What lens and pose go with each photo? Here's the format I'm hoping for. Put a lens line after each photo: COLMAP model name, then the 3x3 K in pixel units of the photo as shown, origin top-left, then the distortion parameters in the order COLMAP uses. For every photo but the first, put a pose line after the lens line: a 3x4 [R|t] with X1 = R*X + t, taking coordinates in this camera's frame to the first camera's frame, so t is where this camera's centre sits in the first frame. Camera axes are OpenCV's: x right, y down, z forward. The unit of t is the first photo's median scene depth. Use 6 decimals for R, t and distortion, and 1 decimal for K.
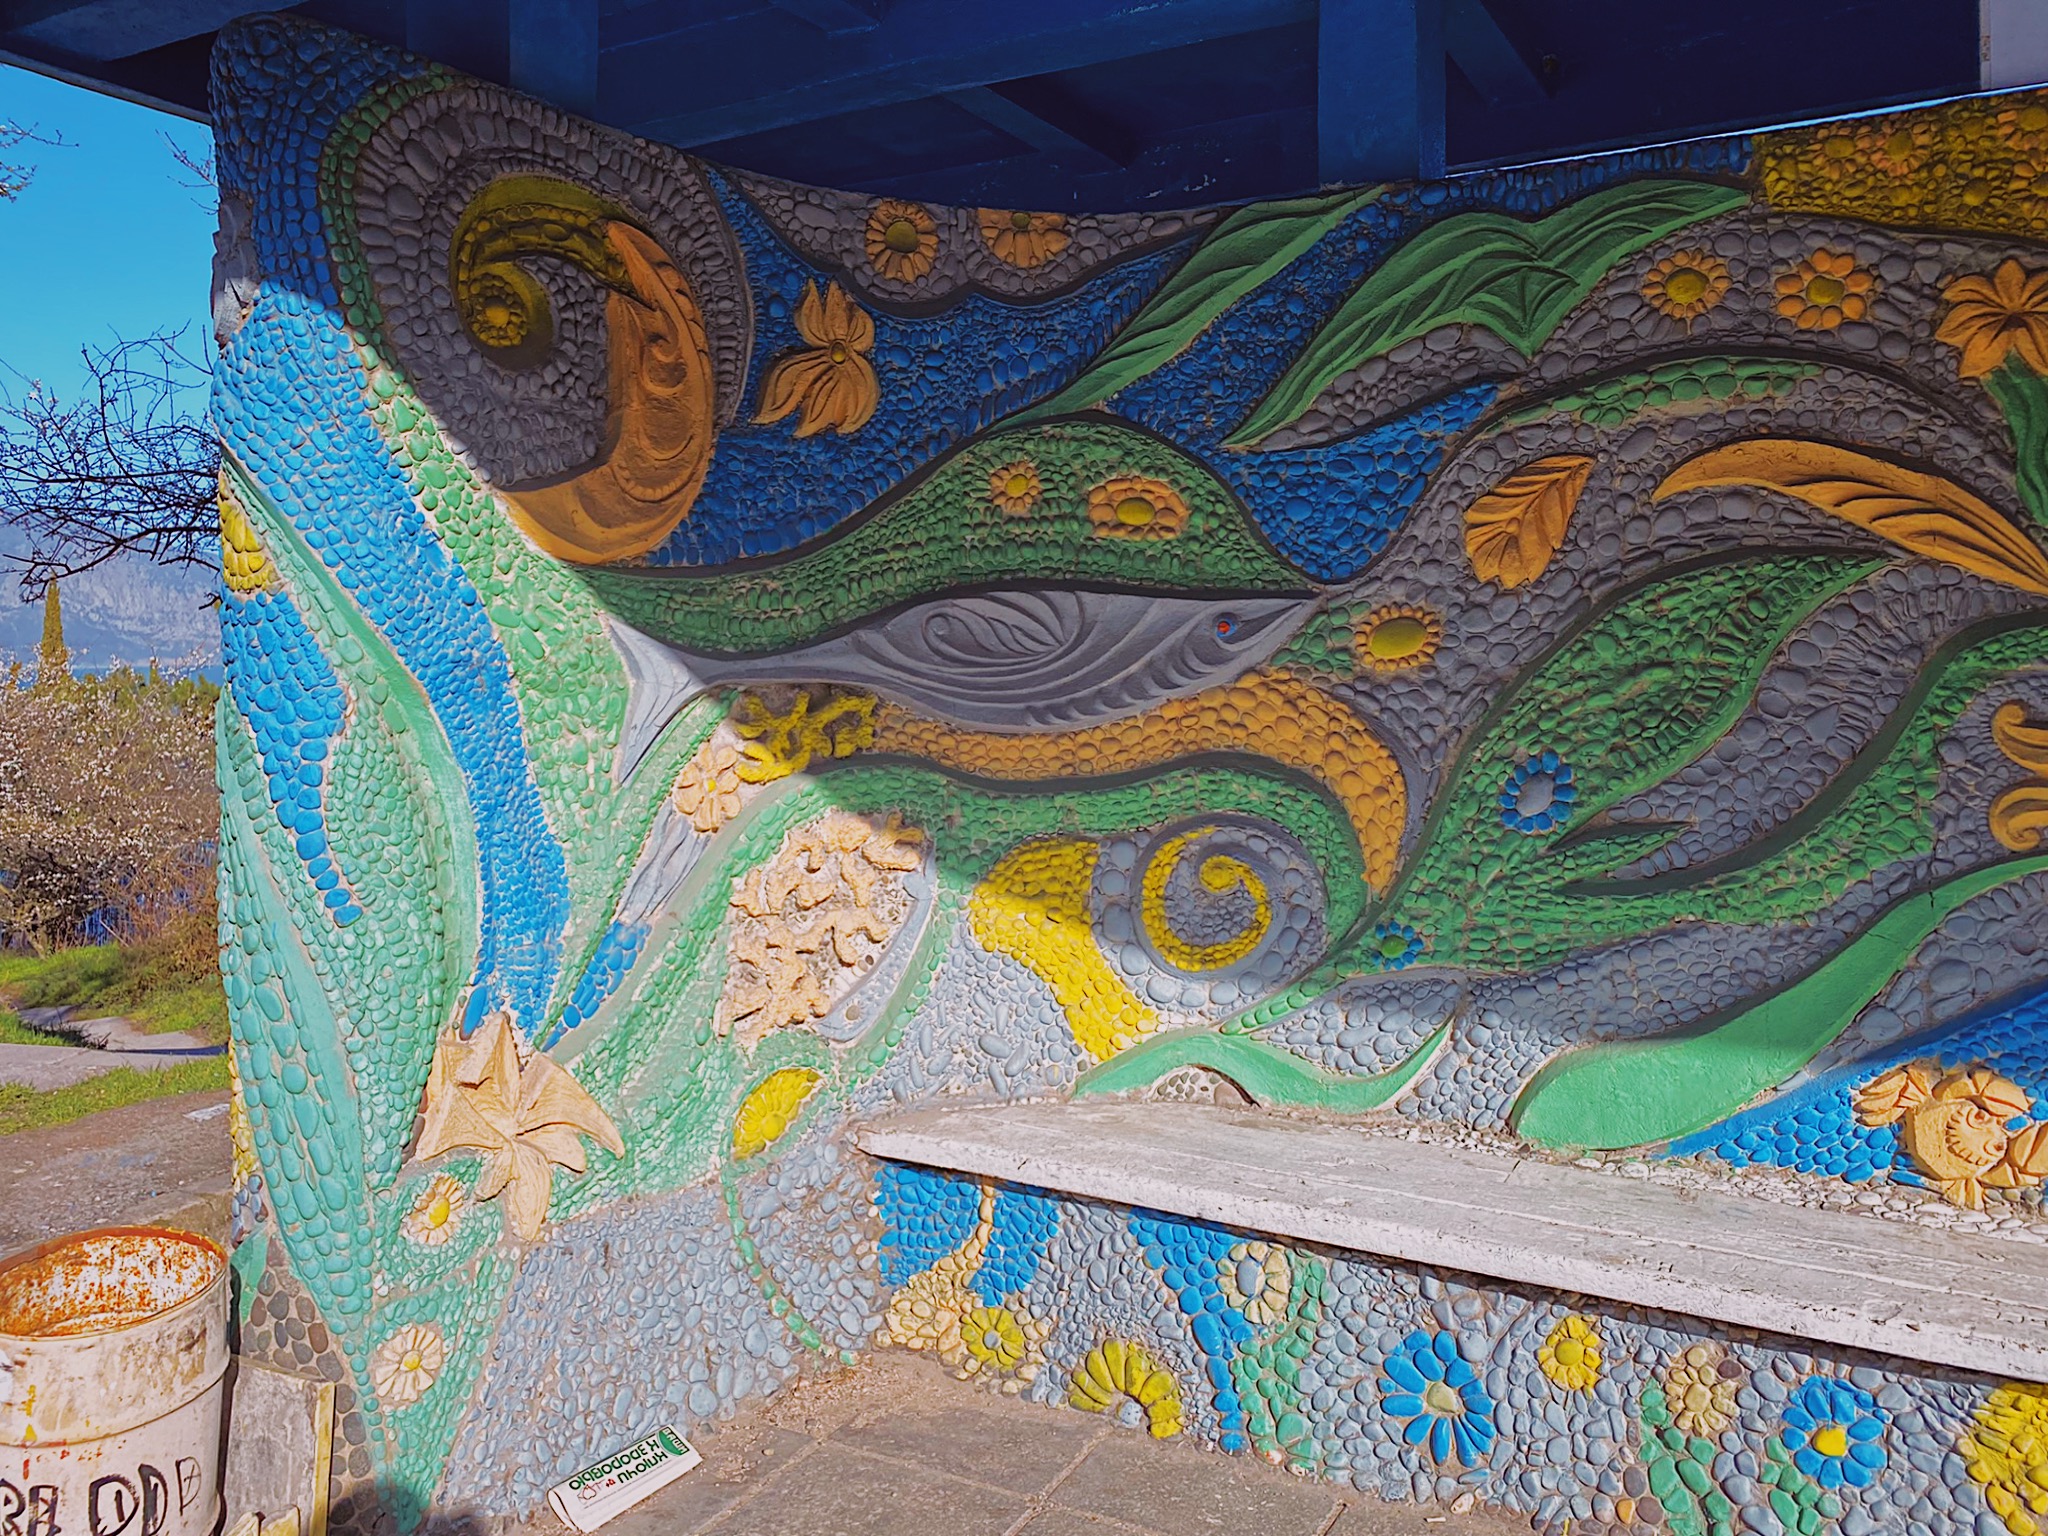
lens RADIAL K [[1584.1, 0, 1008.7], [0, 1584.1, 668.2], [0, 0, 1]] dist [0.028097, -0.029210]
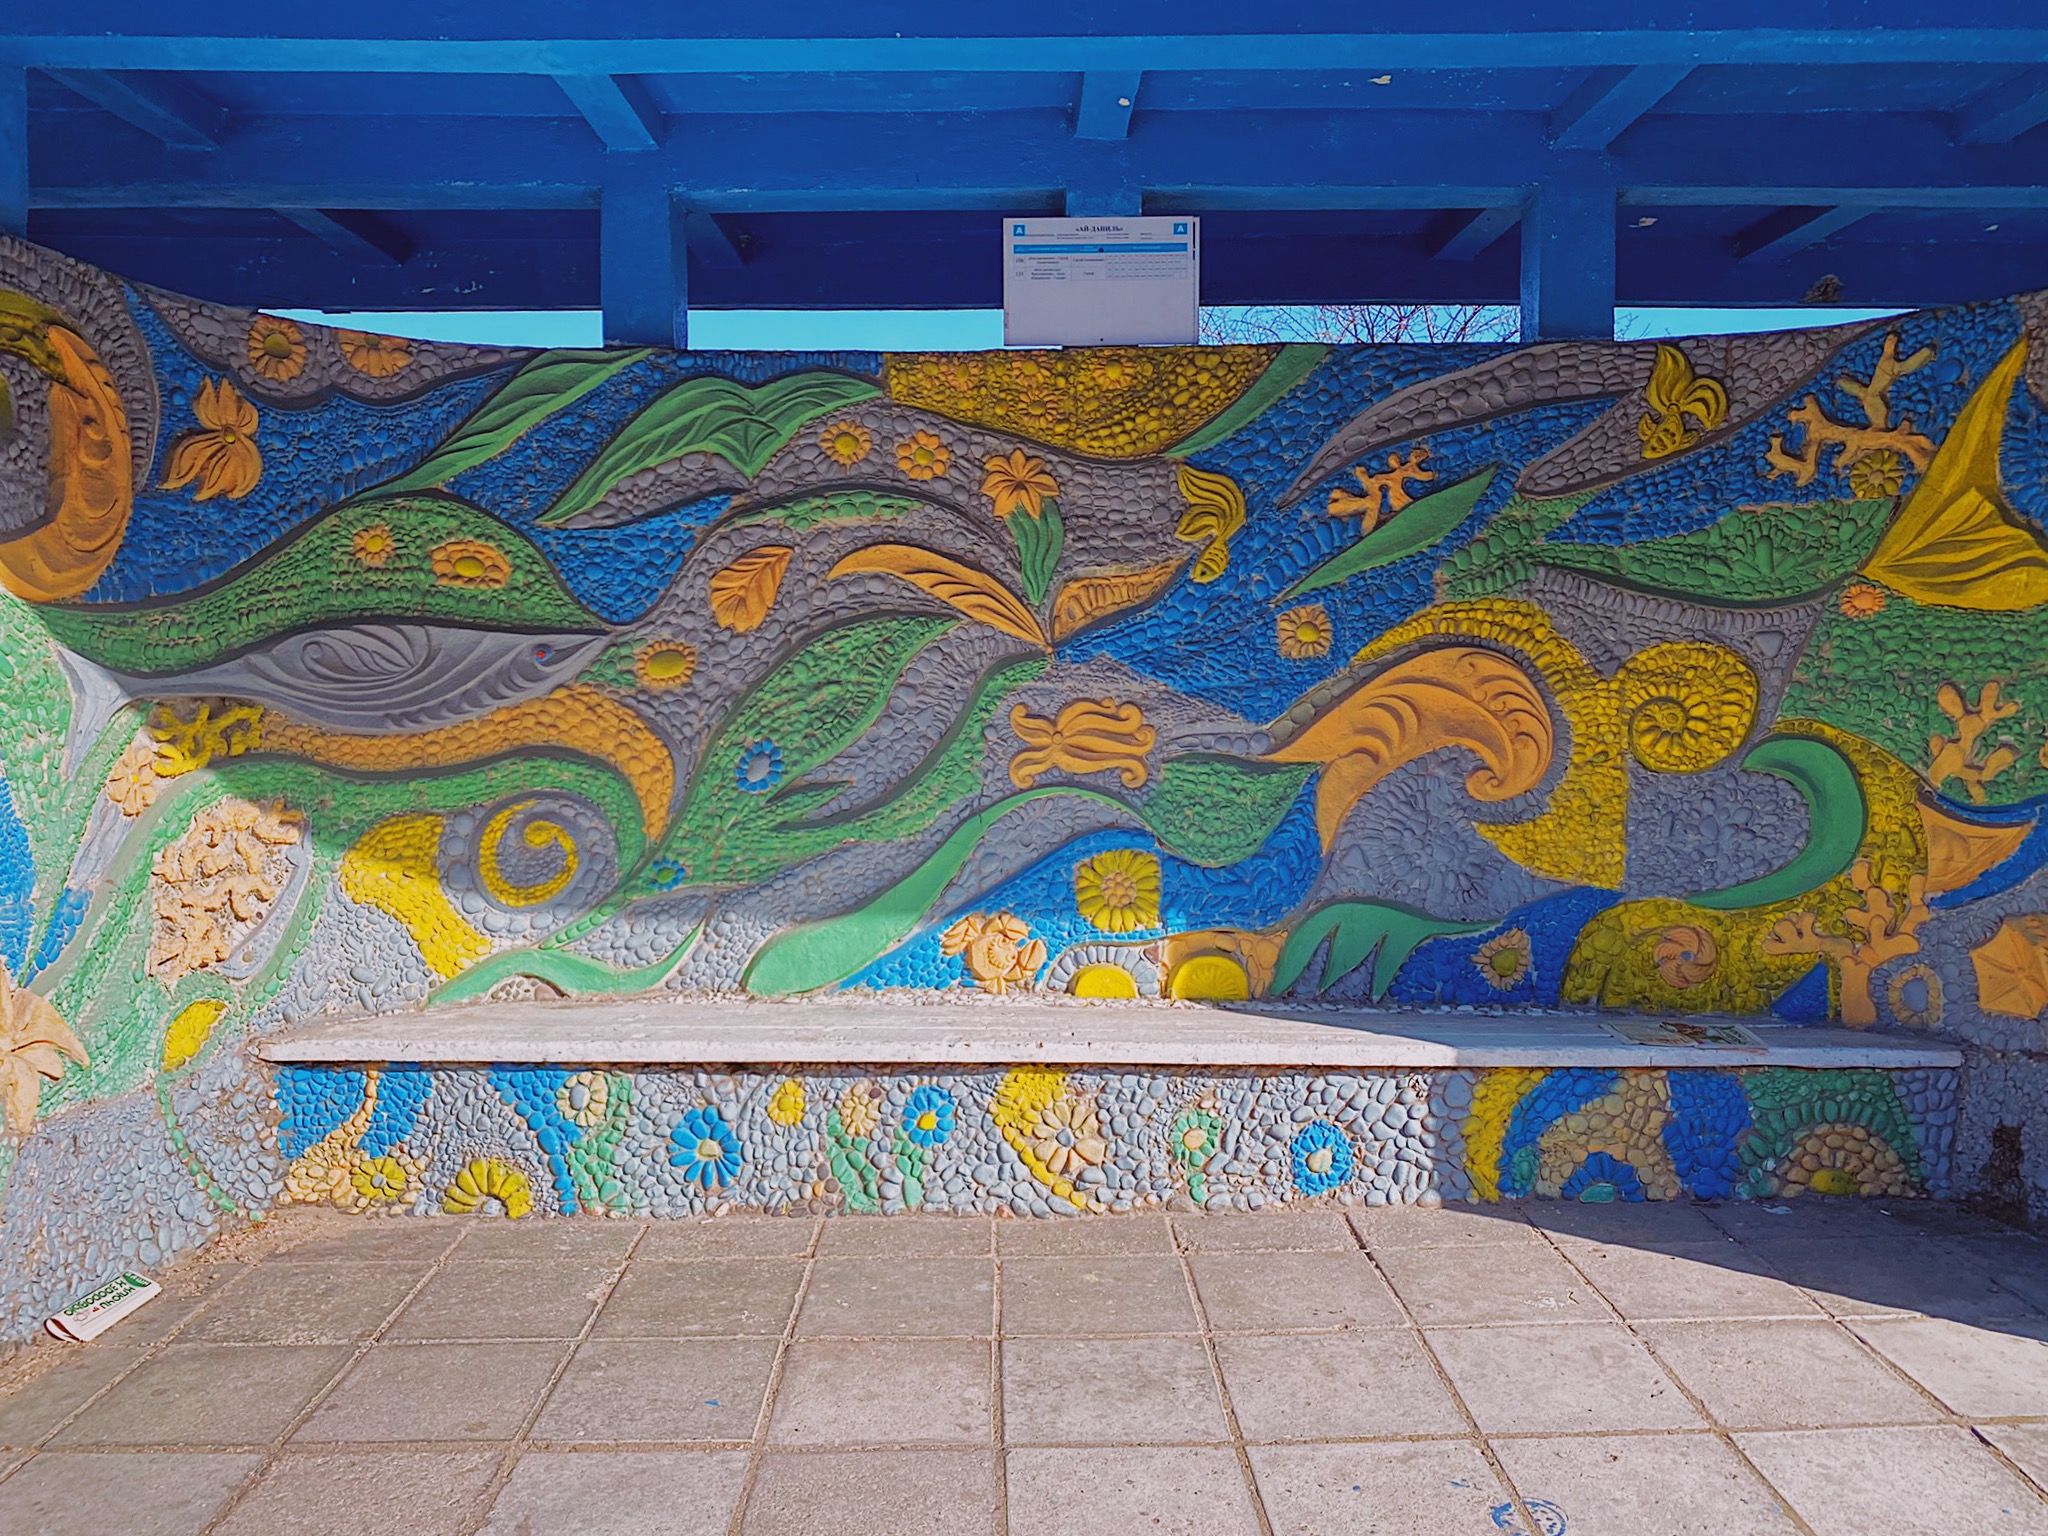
lens RADIAL K [[1584.1, 0, 1019.2], [0, 1584.1, 758.1], [0, 0, 1]] dist [0.028097, -0.029210]
pose [[0.865782, -0.024019, 0.499844, -0.214405], [0.001765, 0.998988, 0.044948, 0.002282], [-0.500418, -0.038033, 0.864948, -0.447488]]
